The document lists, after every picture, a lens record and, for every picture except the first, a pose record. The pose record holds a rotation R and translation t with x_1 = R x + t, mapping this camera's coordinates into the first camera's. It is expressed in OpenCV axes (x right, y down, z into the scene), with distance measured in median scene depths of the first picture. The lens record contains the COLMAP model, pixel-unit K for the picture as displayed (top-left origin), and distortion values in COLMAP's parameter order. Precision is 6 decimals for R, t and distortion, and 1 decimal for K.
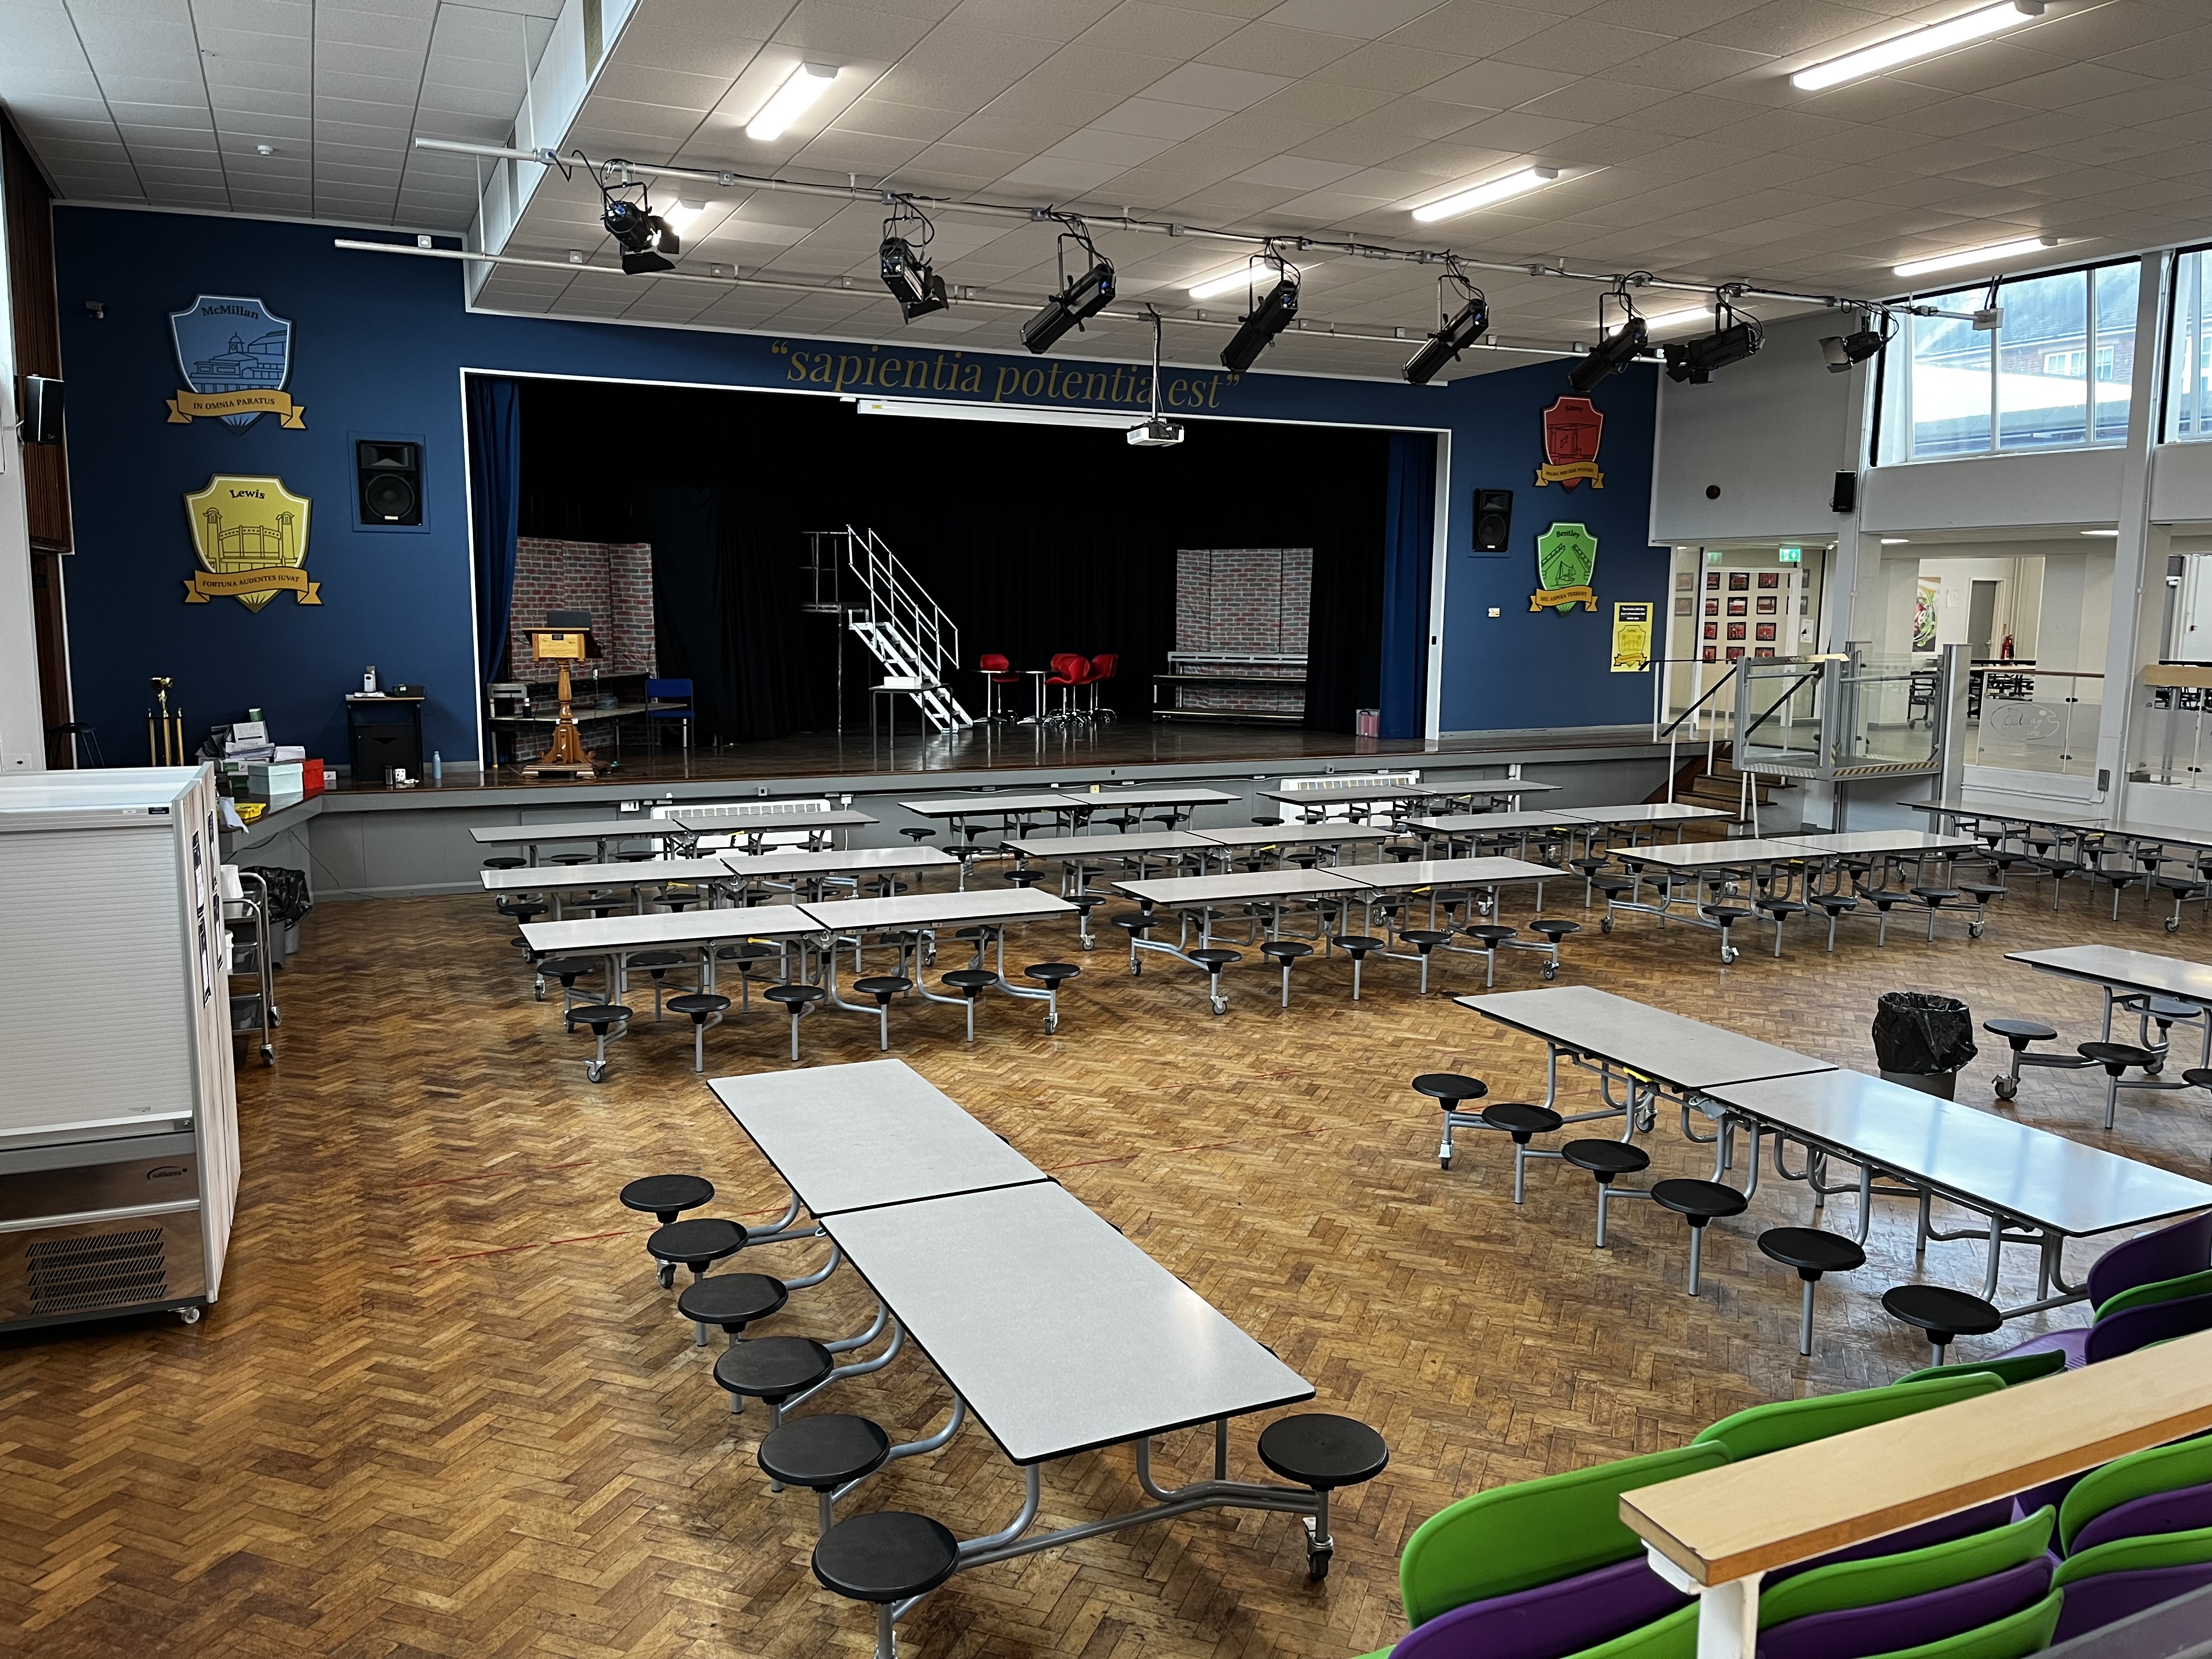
lens RADIAL K [[1629.7, 0, 1043.4], [0, 1629.7, 824.3], [0, 0, 1]] dist [0.041601, -0.058790]
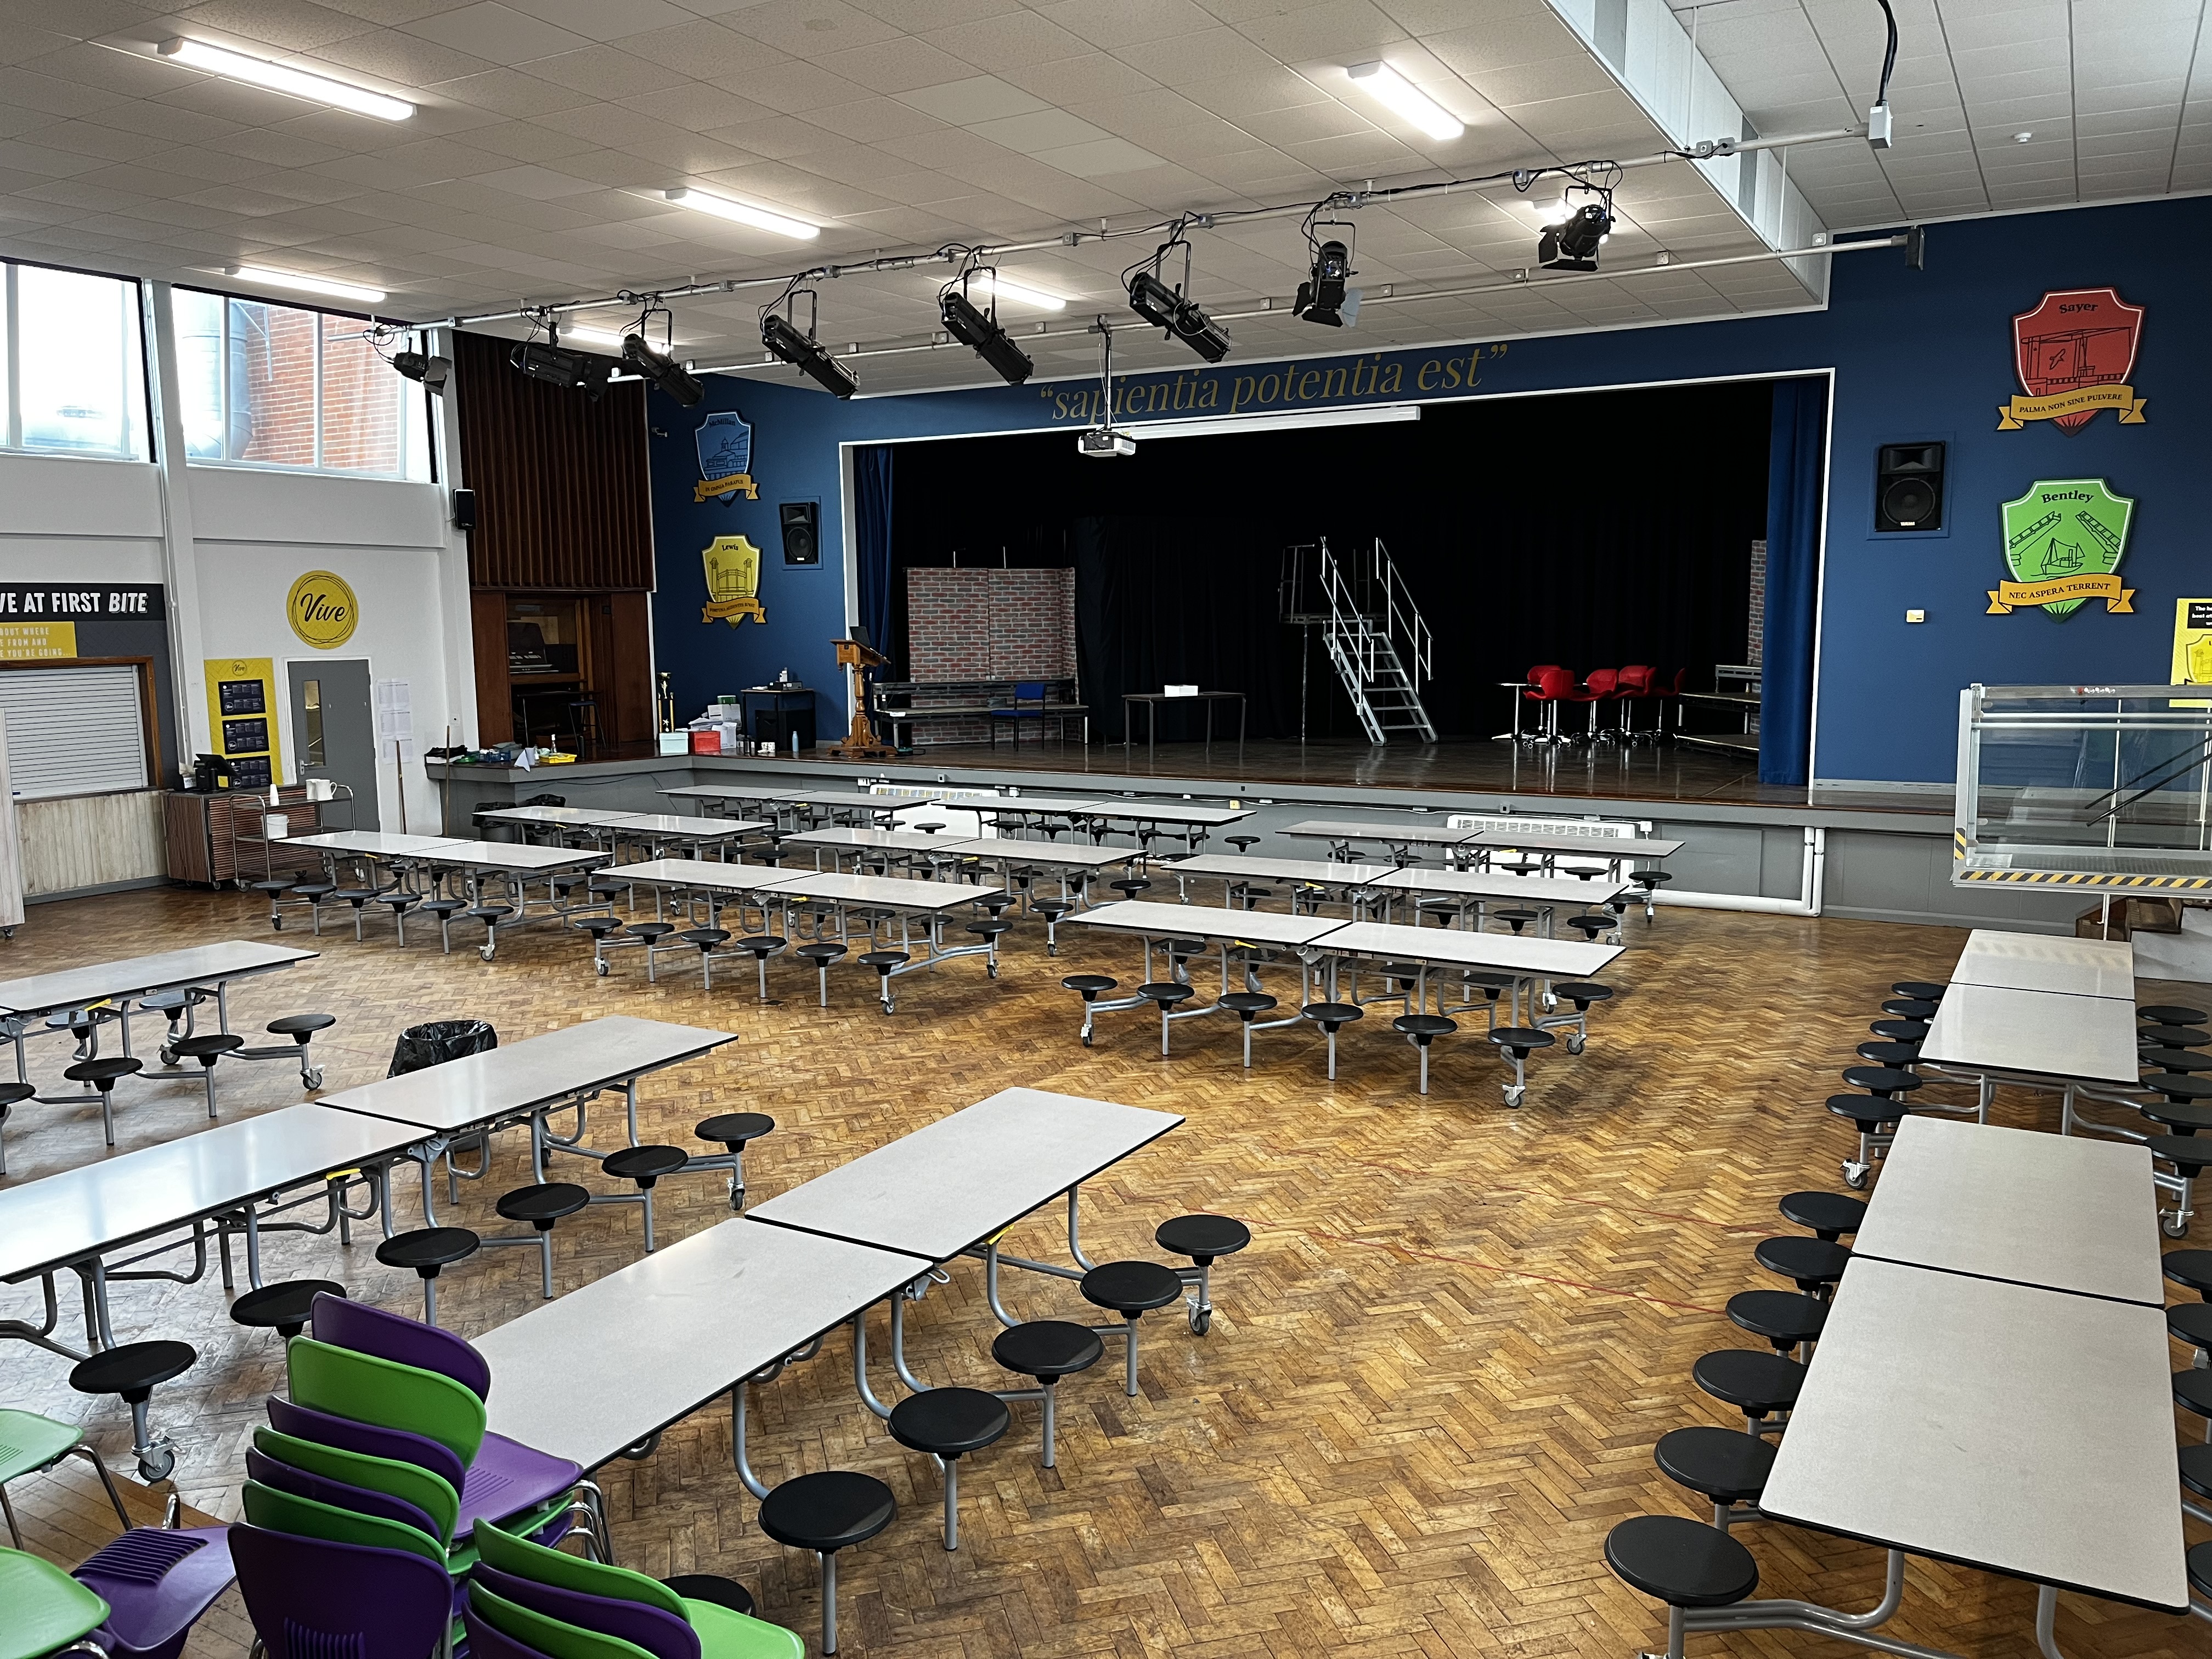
lens RADIAL K [[1629.7, 0, 1043.4], [0, 1629.7, 824.3], [0, 0, 1]] dist [0.041601, -0.058790]
pose [[0.585189, 0.090791, -0.805799, 0.698747], [-0.096317, 0.994460, 0.042099, -0.037186], [0.805157, 0.052976, 0.590691, 0.312552]]
